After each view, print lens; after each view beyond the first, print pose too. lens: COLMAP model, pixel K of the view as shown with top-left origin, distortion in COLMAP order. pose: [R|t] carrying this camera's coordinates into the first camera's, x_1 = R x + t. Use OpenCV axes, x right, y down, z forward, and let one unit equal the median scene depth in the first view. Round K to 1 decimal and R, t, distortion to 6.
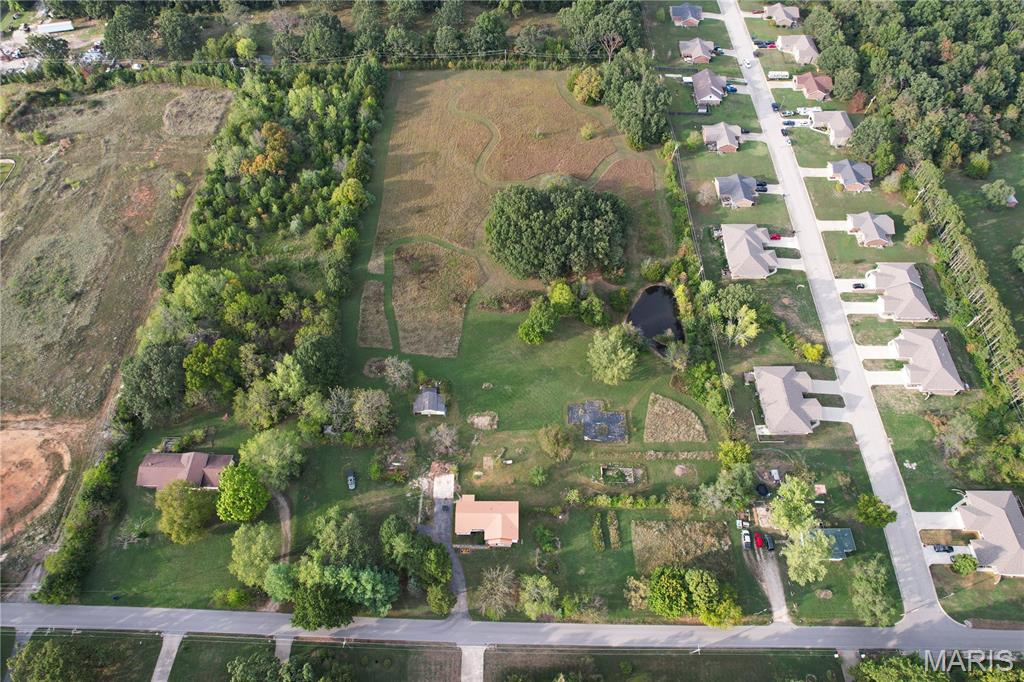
lens RADIAL K [[655.6, 0, 516.4], [0, 655.6, 341.5], [0, 0, 1]] dist [-0.041372, 0.002521]
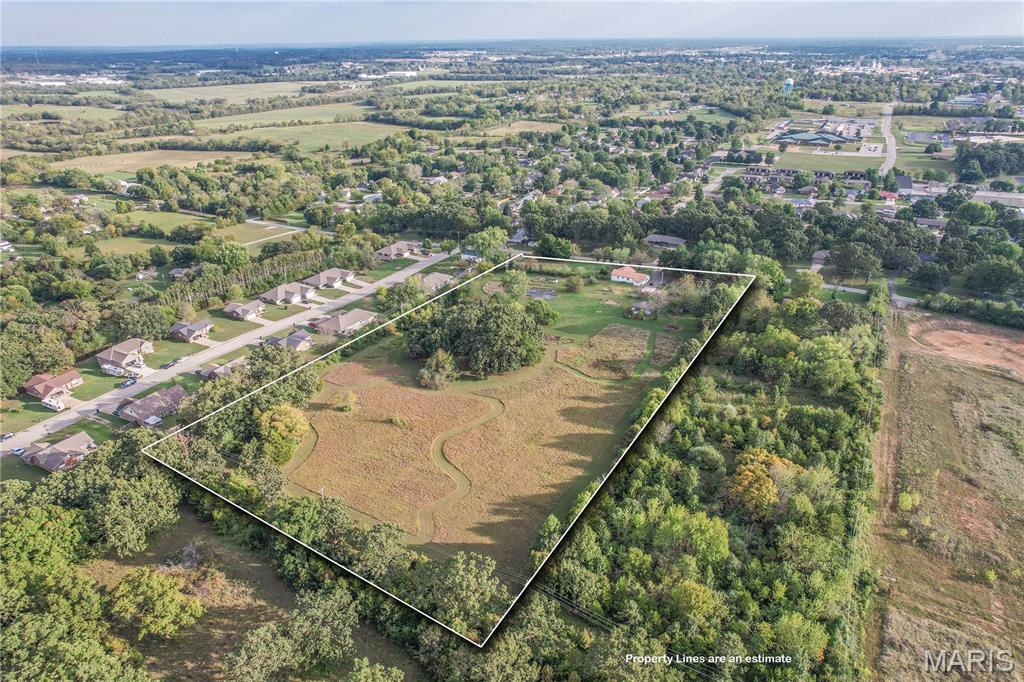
lens RADIAL K [[655.6, 0, 516.4], [0, 655.6, 341.5], [0, 0, 1]] dist [-0.041372, 0.002521]
pose [[-0.869739, -0.210709, 0.446268, -0.512356], [0.410969, 0.191424, 0.891326, -1.199284], [-0.273237, 0.958623, -0.079894, 1.176004]]
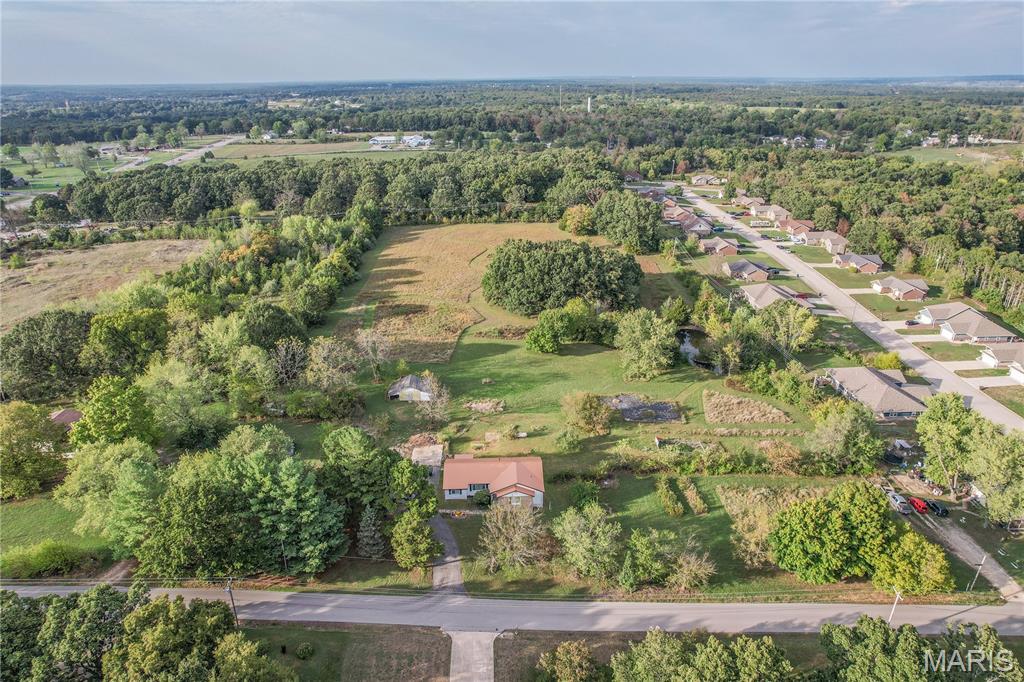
lens RADIAL K [[655.6, 0, 516.4], [0, 655.6, 341.5], [0, 0, 1]] dist [-0.041372, 0.002521]
pose [[0.999252, -0.026211, 0.028441, -0.030744], [0.037562, 0.832960, -0.552057, 0.432297], [-0.009220, 0.552712, 0.833321, 0.328132]]
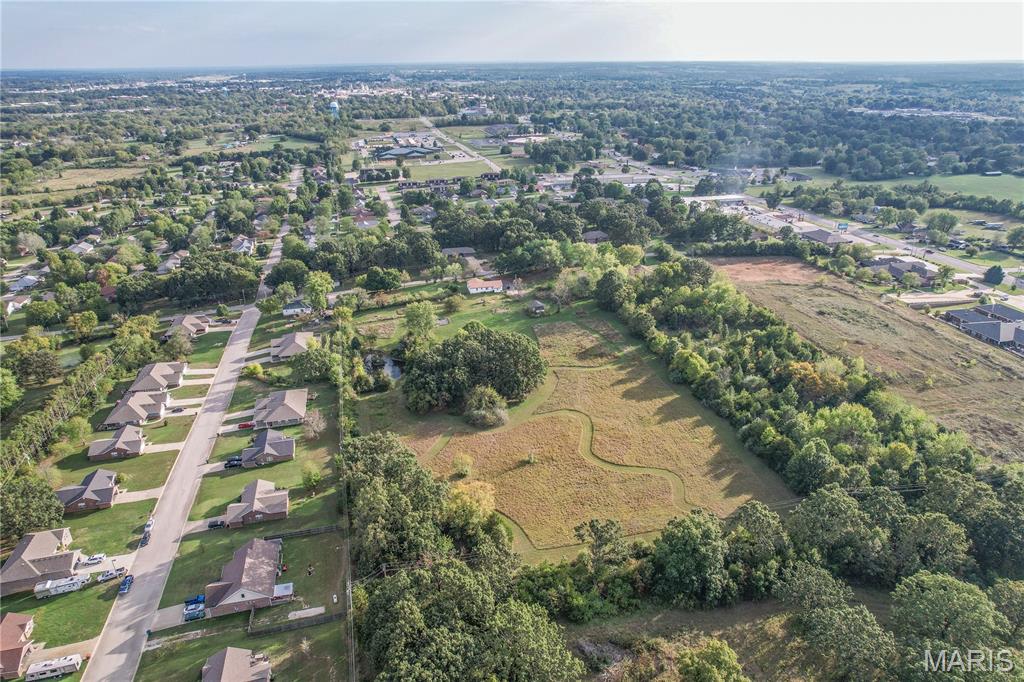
lens RADIAL K [[655.6, 0, 516.4], [0, 655.6, 341.5], [0, 0, 1]] dist [-0.041372, 0.002521]
pose [[-0.973005, 0.092646, -0.211370, 0.239030], [-0.191197, 0.189311, 0.963123, -1.299625], [0.129244, 0.977537, -0.166487, 1.247064]]
